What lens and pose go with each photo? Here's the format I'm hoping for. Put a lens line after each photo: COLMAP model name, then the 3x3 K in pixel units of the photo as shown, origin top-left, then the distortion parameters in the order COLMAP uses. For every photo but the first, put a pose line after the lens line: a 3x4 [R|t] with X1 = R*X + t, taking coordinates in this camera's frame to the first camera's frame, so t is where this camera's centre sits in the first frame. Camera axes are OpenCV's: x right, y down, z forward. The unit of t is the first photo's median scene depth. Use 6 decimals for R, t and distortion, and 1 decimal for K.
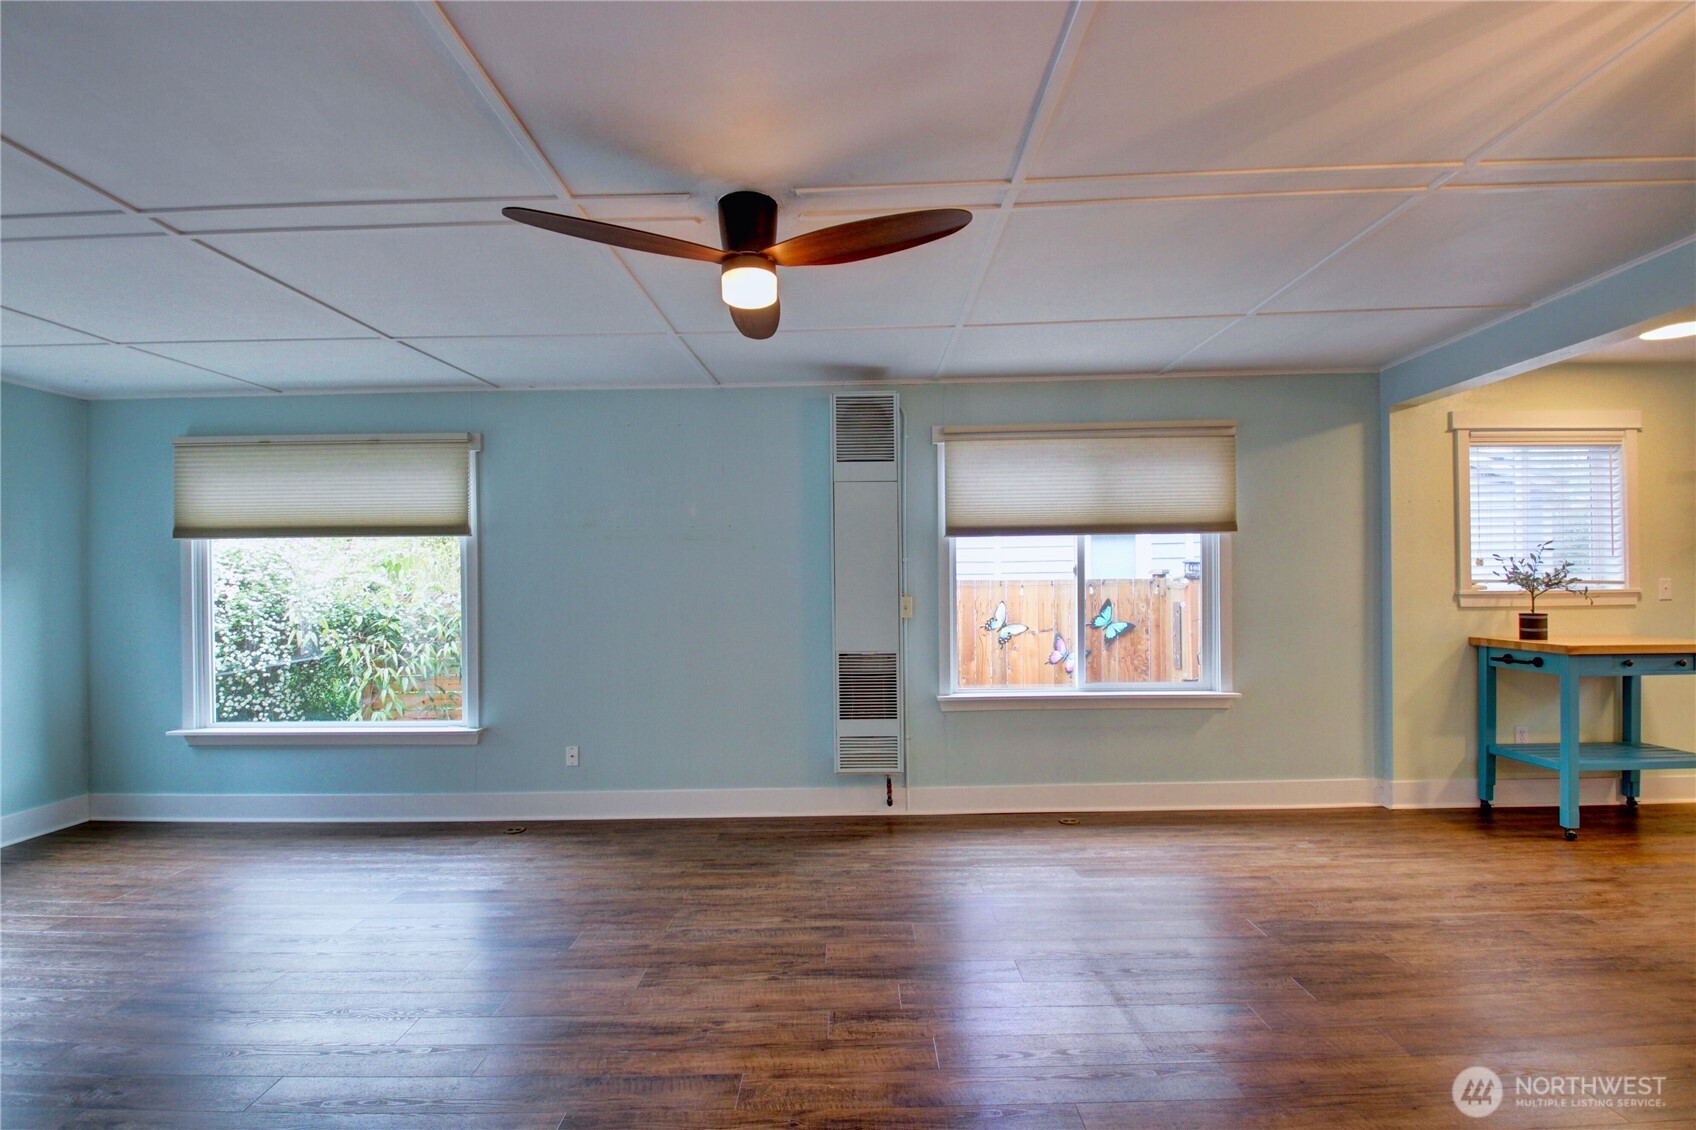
lens RADIAL K [[792.6, 0, 846.0], [0, 792.6, 575.2], [0, 0, 1]] dist [0.008724, -0.000342]
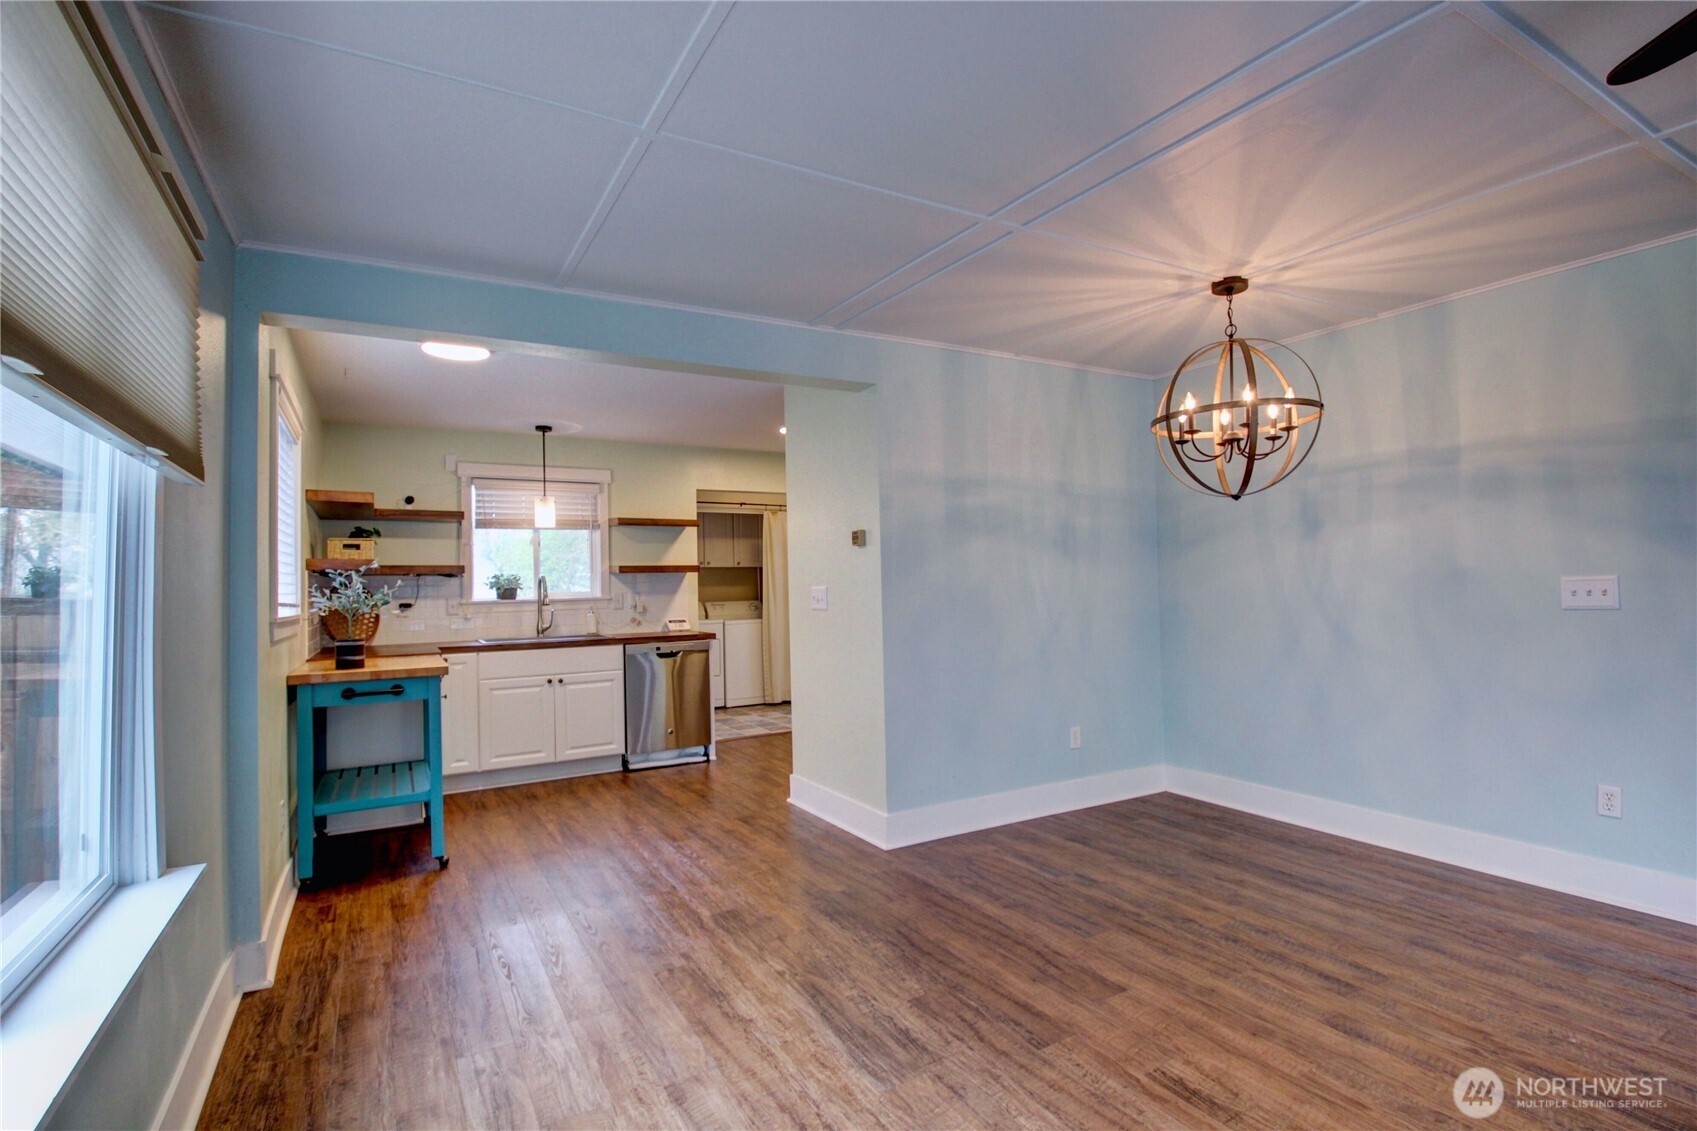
lens RADIAL K [[829.3, 0, 854.1], [0, 829.3, 575.6], [0, 0, 1]] dist [-0.012476, -0.000760]
pose [[-0.522580, 0.030011, 0.852062, -0.065260], [0.019257, 0.999541, -0.023395, 0.026290], [-0.852372, 0.004183, -0.522918, 1.277030]]
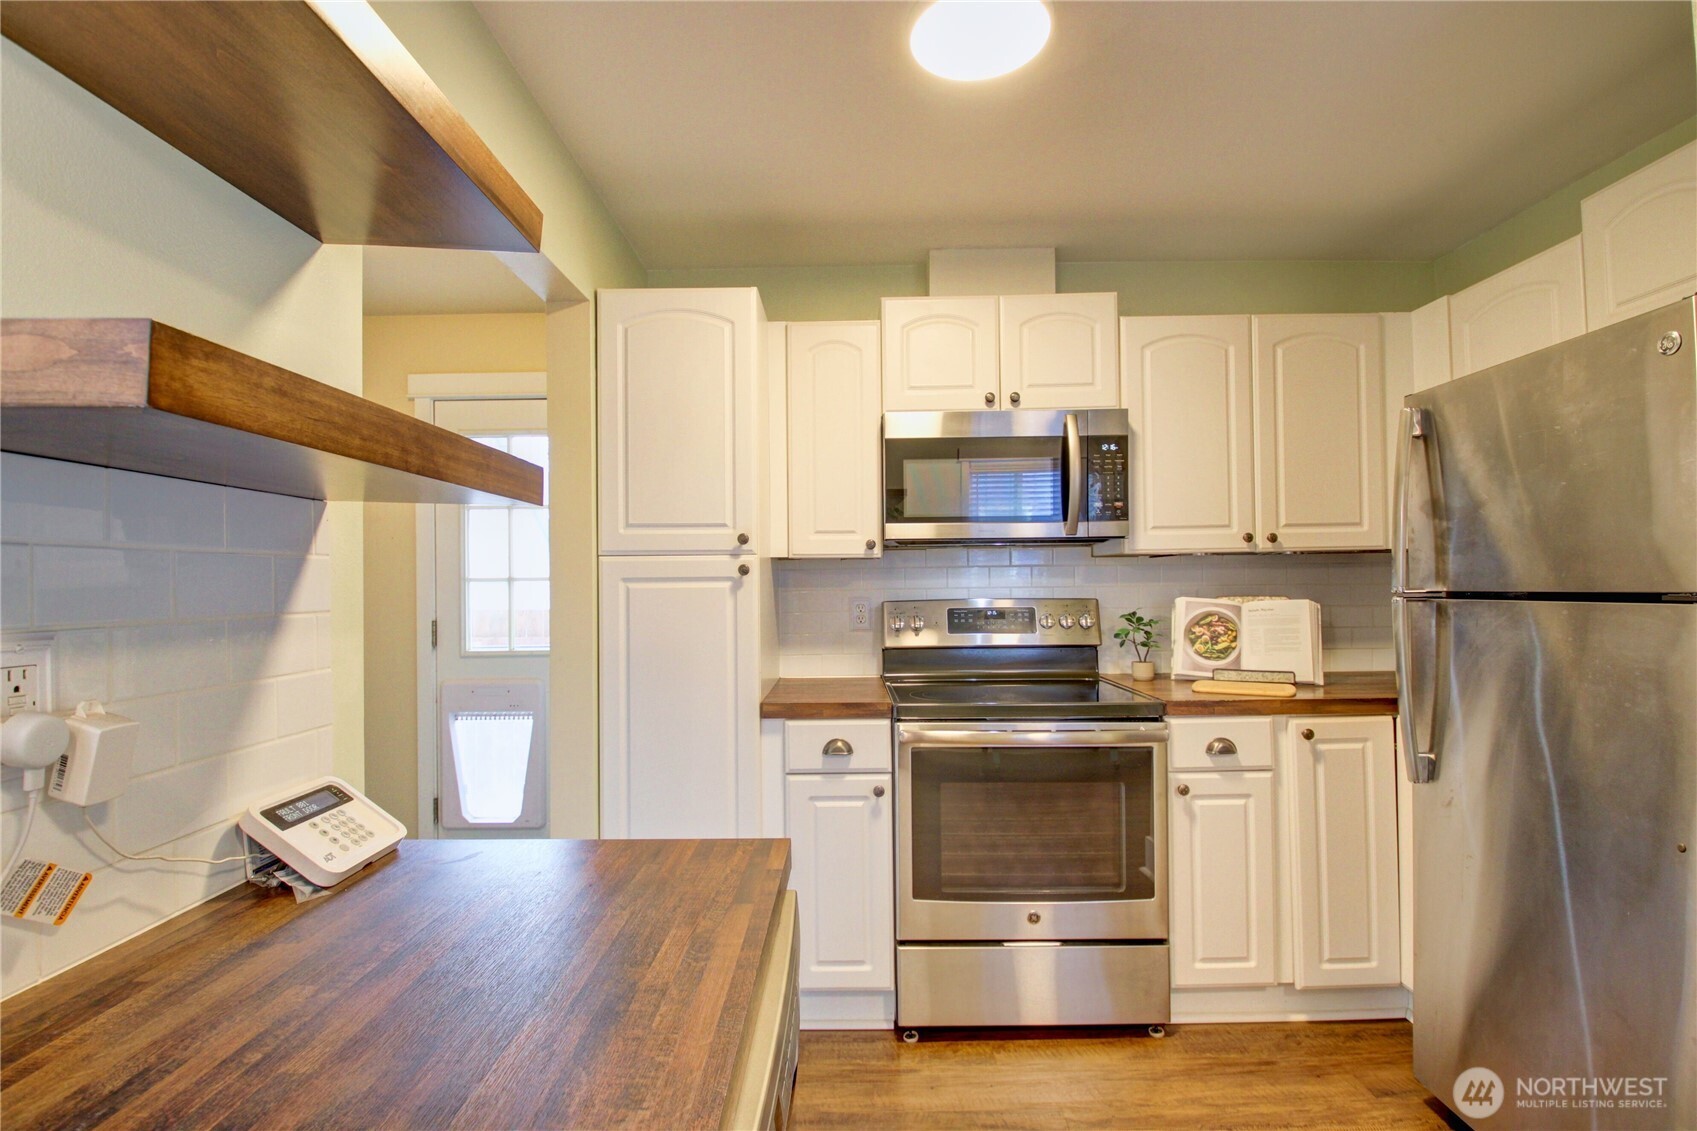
lens RADIAL K [[793.0, 0, 846.5], [0, 793.0, 575.7], [0, 0, 1]] dist [0.008724, -0.000342]
pose [[-0.999921, 0.010090, -0.007509, 0.146667], [0.010218, 0.999801, -0.017146, 0.023311], [0.007335, -0.017221, -0.999825, 1.231684]]
